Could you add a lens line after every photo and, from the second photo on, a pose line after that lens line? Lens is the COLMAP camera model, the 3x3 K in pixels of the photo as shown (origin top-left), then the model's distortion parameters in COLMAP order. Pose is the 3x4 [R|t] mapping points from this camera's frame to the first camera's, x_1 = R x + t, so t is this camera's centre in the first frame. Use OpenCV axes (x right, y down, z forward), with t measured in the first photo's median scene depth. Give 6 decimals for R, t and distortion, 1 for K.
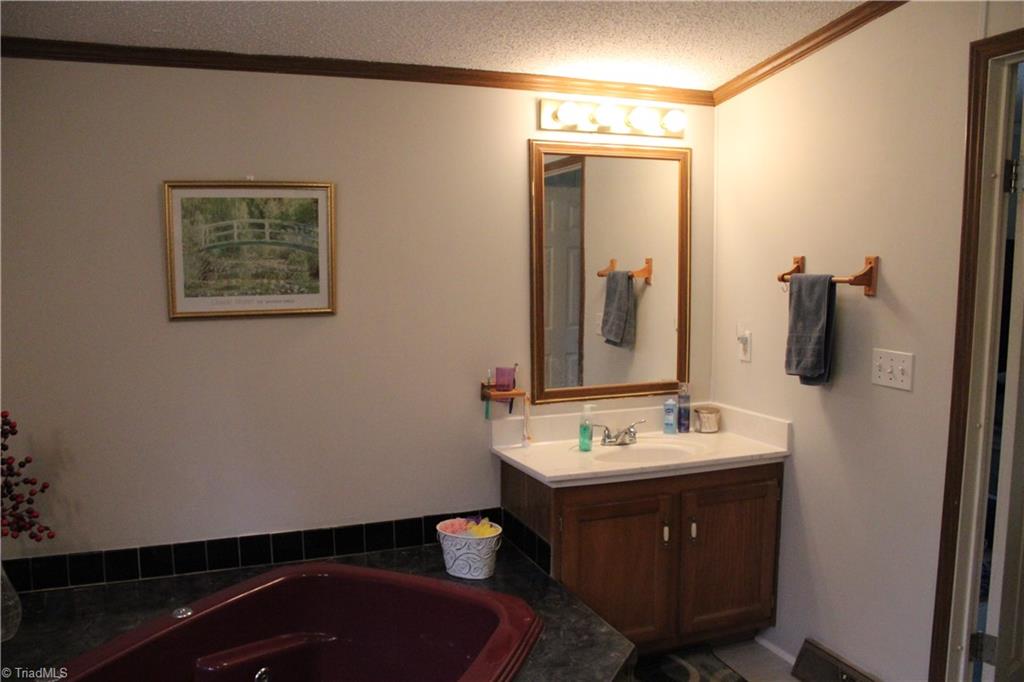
lens RADIAL K [[845.9, 0, 513.1], [0, 845.9, 344.8], [0, 0, 1]] dist [-0.064600, 0.009214]
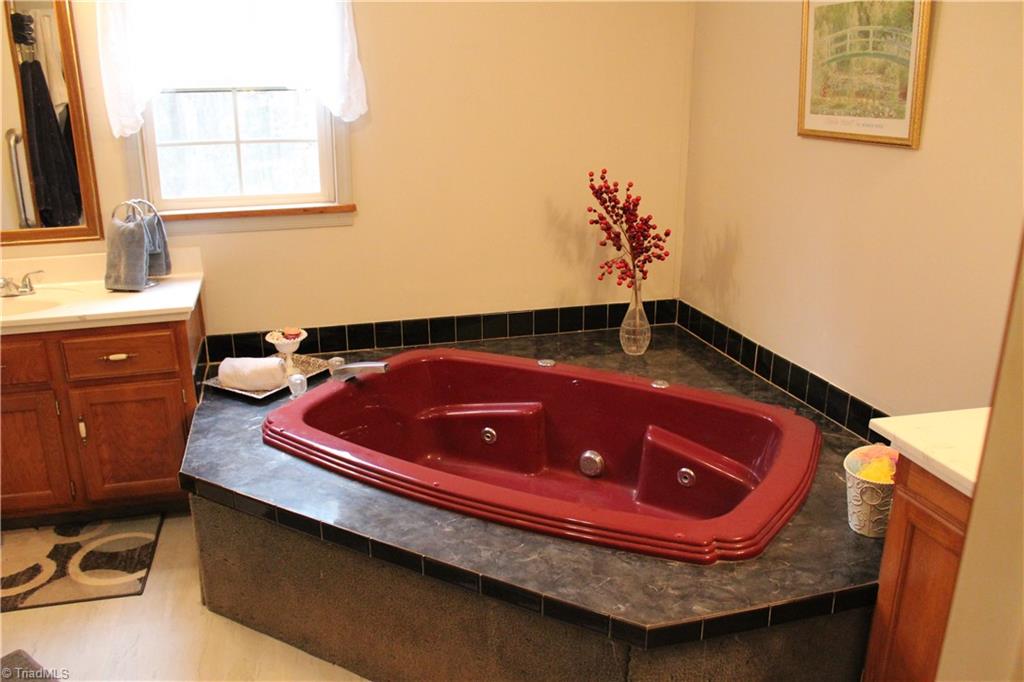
lens RADIAL K [[845.9, 0, 512.8], [0, 845.9, 338.8], [0, 0, 1]] dist [-0.064600, 0.009214]
pose [[-0.100650, 0.294032, -0.950481, 0.629746], [-0.104160, 0.946969, 0.303975, -0.066782], [0.989455, 0.129597, -0.064686, 0.736936]]
